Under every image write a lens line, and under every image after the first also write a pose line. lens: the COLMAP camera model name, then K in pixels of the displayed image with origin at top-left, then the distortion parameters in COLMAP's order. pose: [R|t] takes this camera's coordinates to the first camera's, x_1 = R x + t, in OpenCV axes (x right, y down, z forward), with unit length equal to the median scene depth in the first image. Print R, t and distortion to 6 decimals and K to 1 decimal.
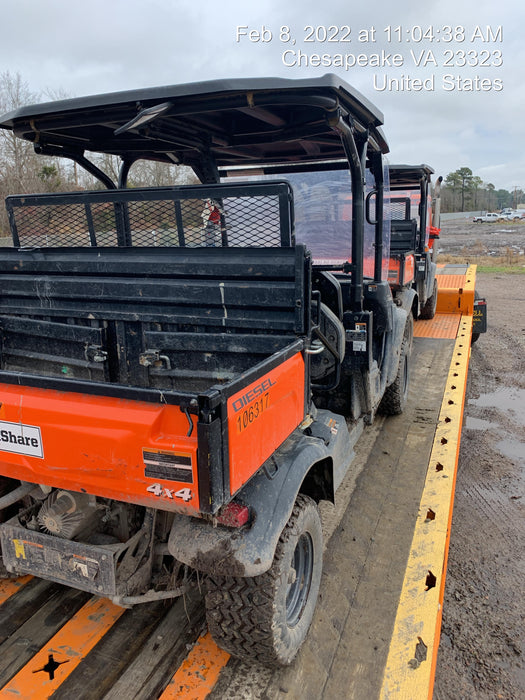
lens RADIAL K [[540.0, 0, 261.0], [0, 540.0, 350.3], [0, 0, 1]] dist [0.046807, -0.034509]
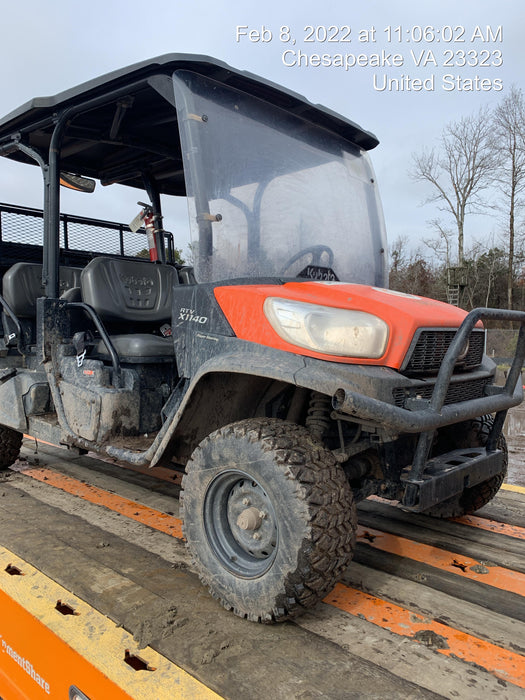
lens RADIAL K [[540.0, 0, 259.6], [0, 540.0, 348.4], [0, 0, 1]] dist [0.046807, -0.034509]
pose [[-0.368453, 0.057445, -0.927870, 1.364323], [-0.235119, 0.959882, 0.152791, -0.316336], [0.899423, 0.274457, -0.340165, 2.428075]]
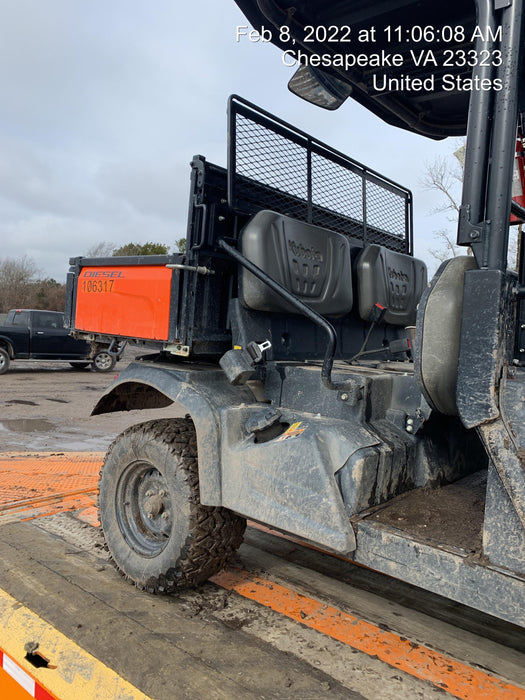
lens RADIAL K [[540.0, 0, 268.0], [0, 540.0, 346.7], [0, 0, 1]] dist [0.046807, -0.034509]
pose [[-0.311638, 0.033387, -0.949614, 0.919828], [-0.287199, 0.949330, 0.127628, -0.031035], [0.905759, 0.312501, -0.286259, 1.421786]]
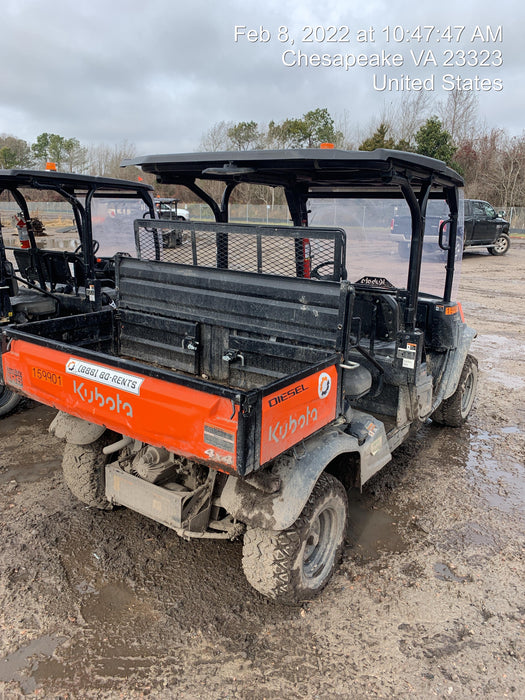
lens RADIAL K [[540.0, 0, 264.5], [0, 540.0, 353.6], [0, 0, 1]] dist [0.046807, -0.034509]
pose [[0.979731, 0.110325, -0.167201, 0.104420], [-0.106723, 0.993824, 0.030402, -0.043679], [0.169522, -0.011942, 0.985454, -0.261434]]
